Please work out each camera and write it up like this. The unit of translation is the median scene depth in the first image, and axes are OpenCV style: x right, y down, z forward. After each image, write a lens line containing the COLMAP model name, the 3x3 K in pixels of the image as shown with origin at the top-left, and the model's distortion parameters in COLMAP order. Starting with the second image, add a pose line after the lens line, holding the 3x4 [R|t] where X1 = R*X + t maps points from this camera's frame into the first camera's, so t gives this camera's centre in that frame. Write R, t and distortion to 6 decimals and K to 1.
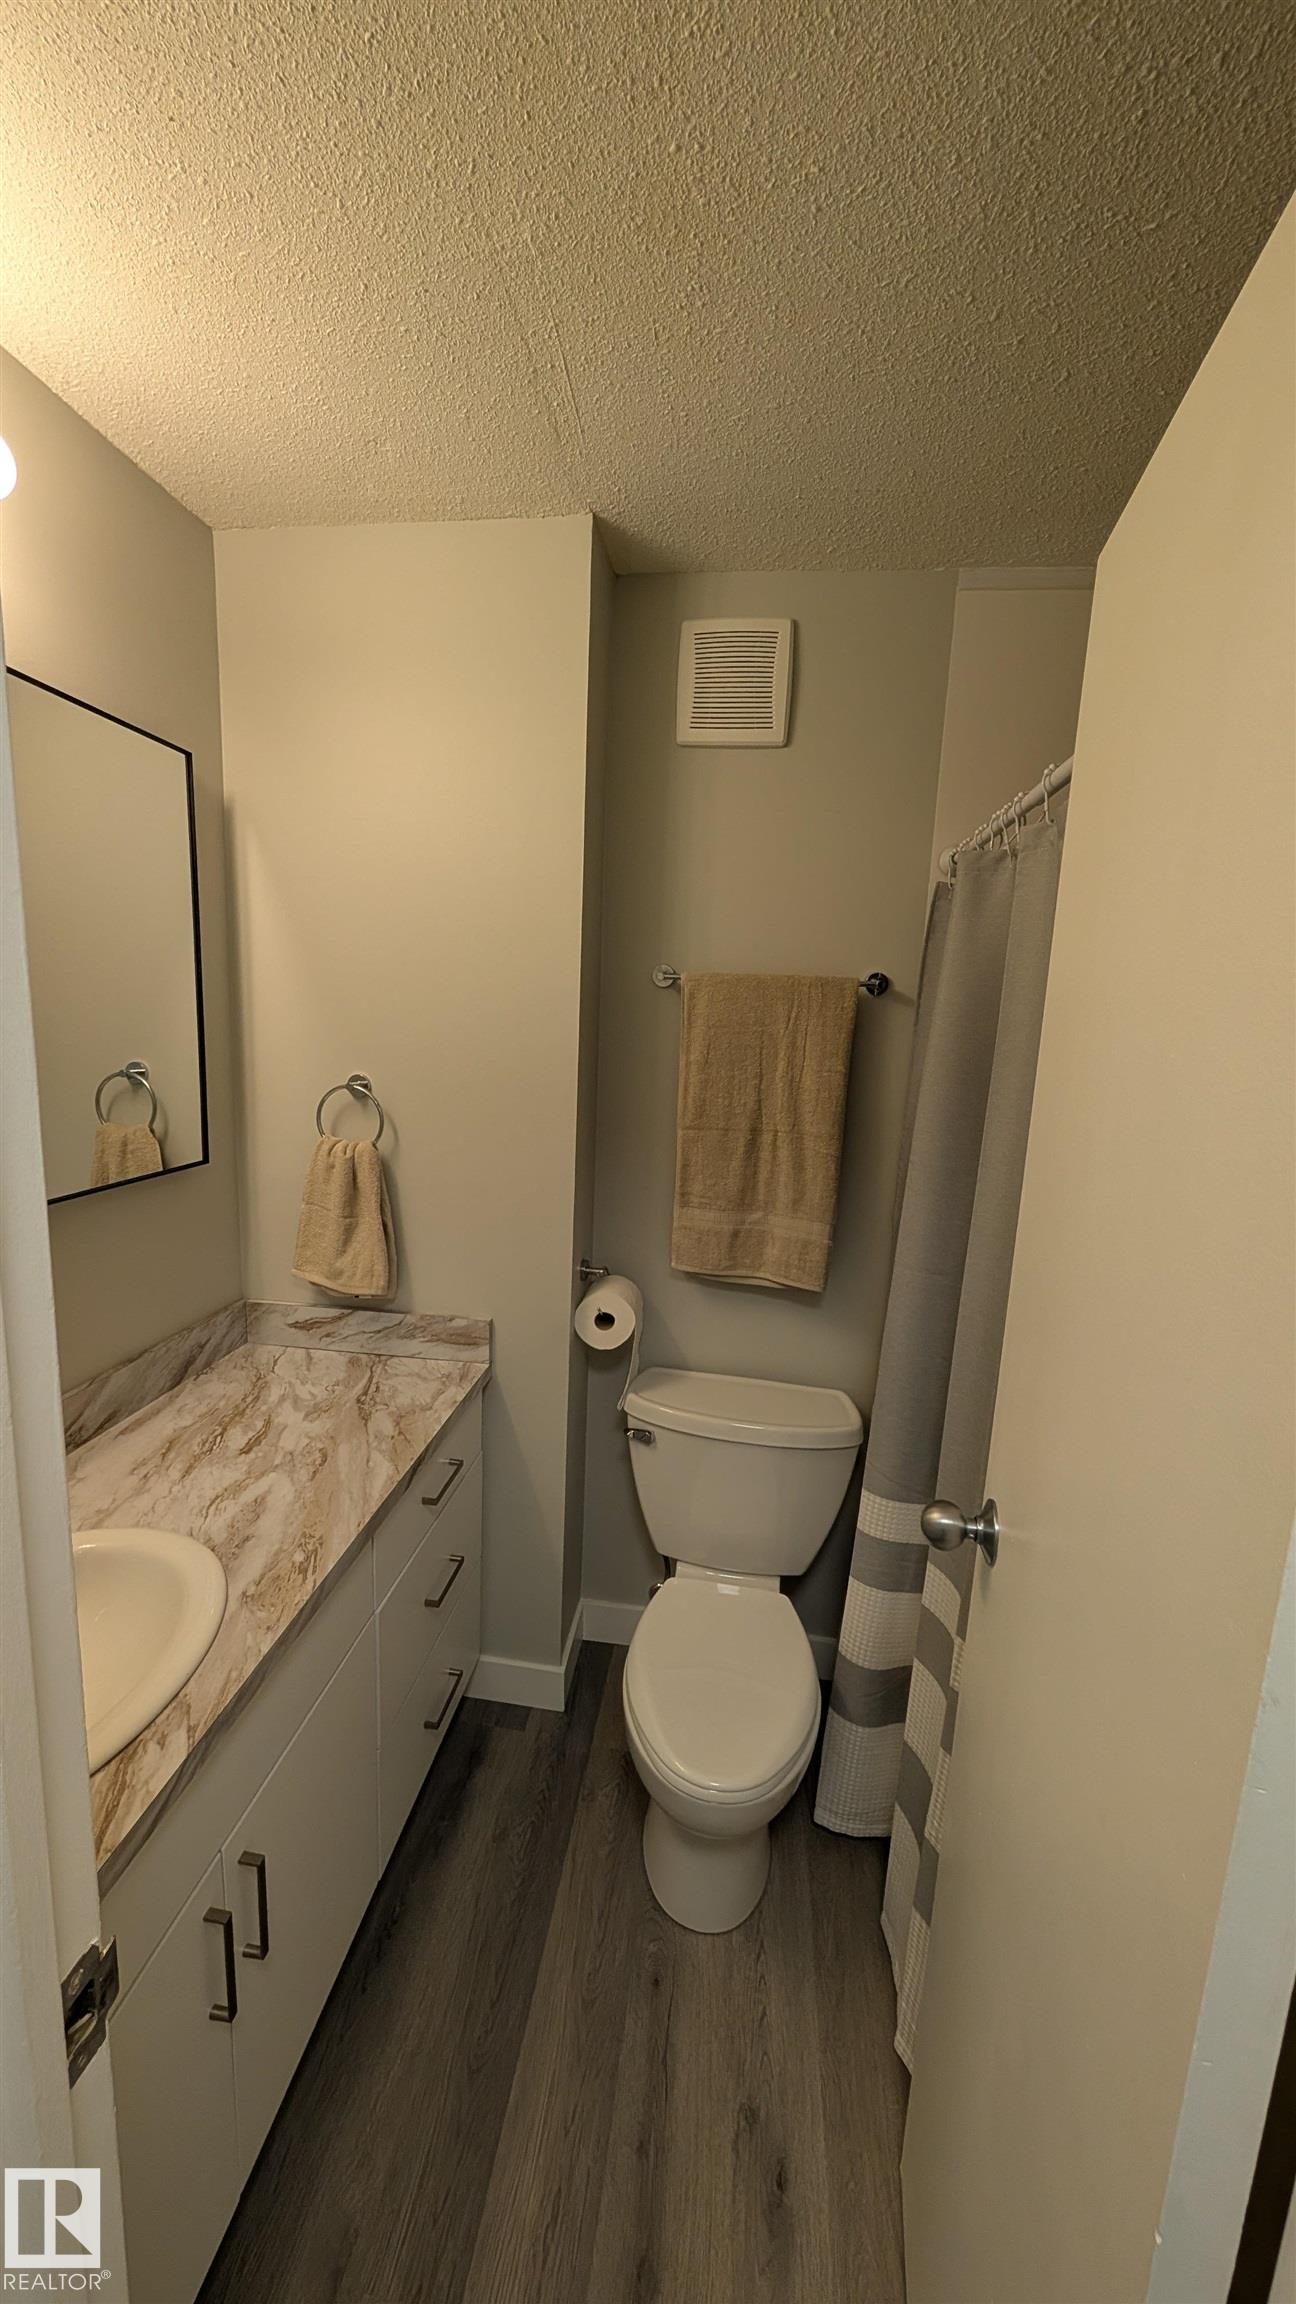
lens RADIAL K [[830.7, 0, 643.1], [0, 830.7, 1150.1], [0, 0, 1]] dist [0.002608, 0.000120]
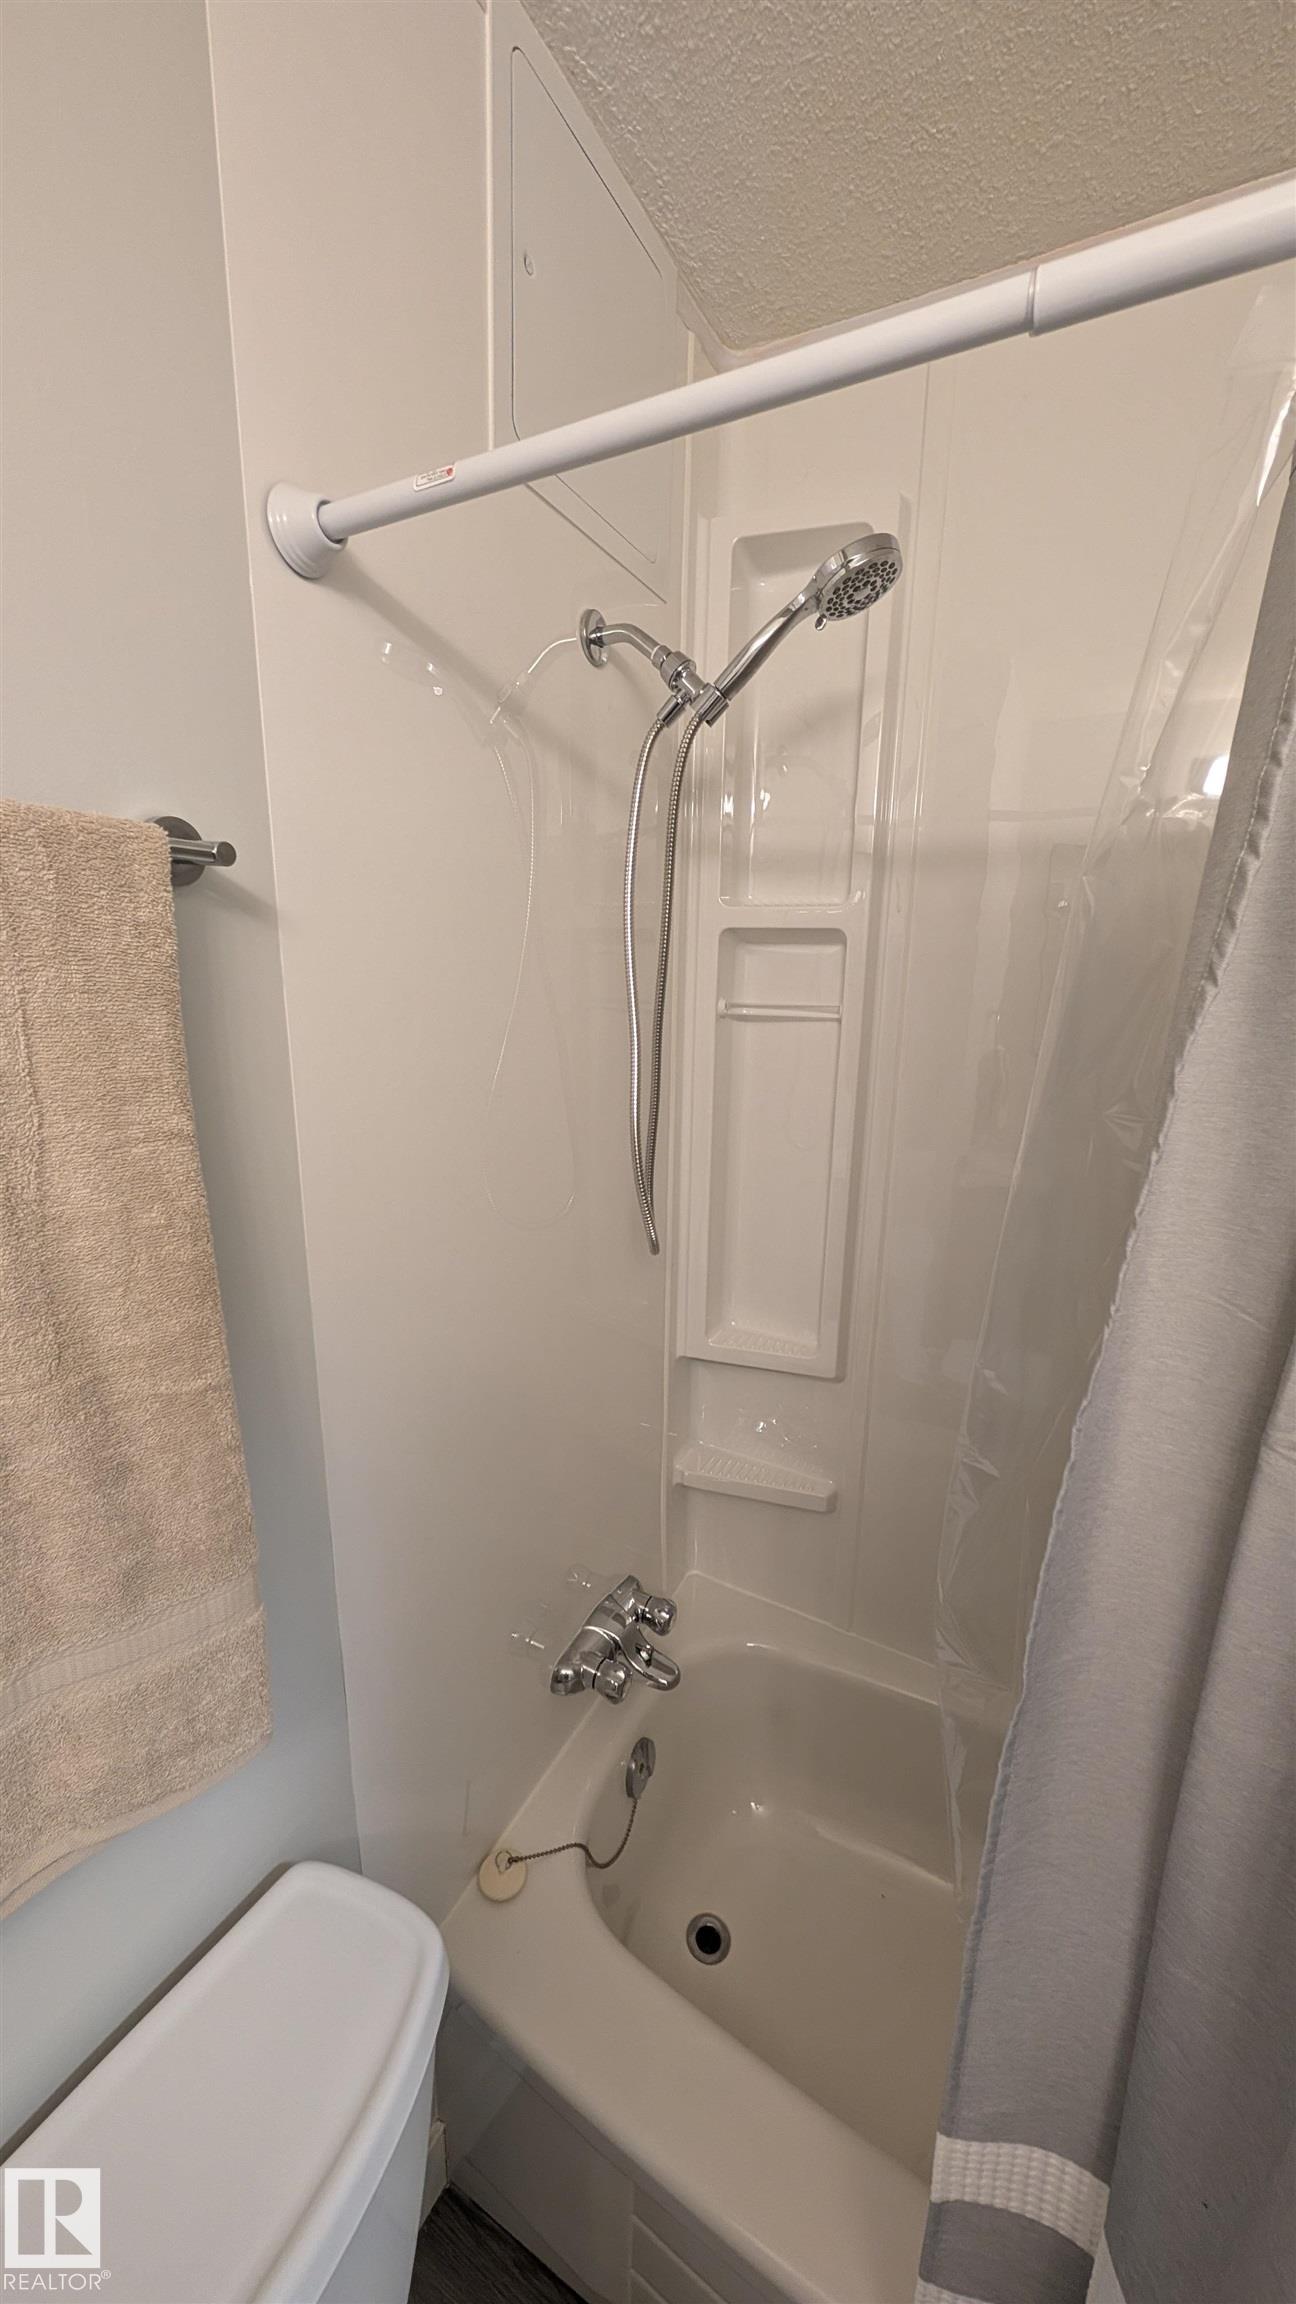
lens RADIAL K [[830.7, 0, 647.3], [0, 830.7, 1163.3], [0, 0, 1]] dist [0.002608, 0.000120]
pose [[0.347674, -0.244510, 0.905173, 0.010012], [0.154973, 0.967106, 0.201716, -0.117594], [-0.924720, 0.070146, 0.374130, 0.699931]]
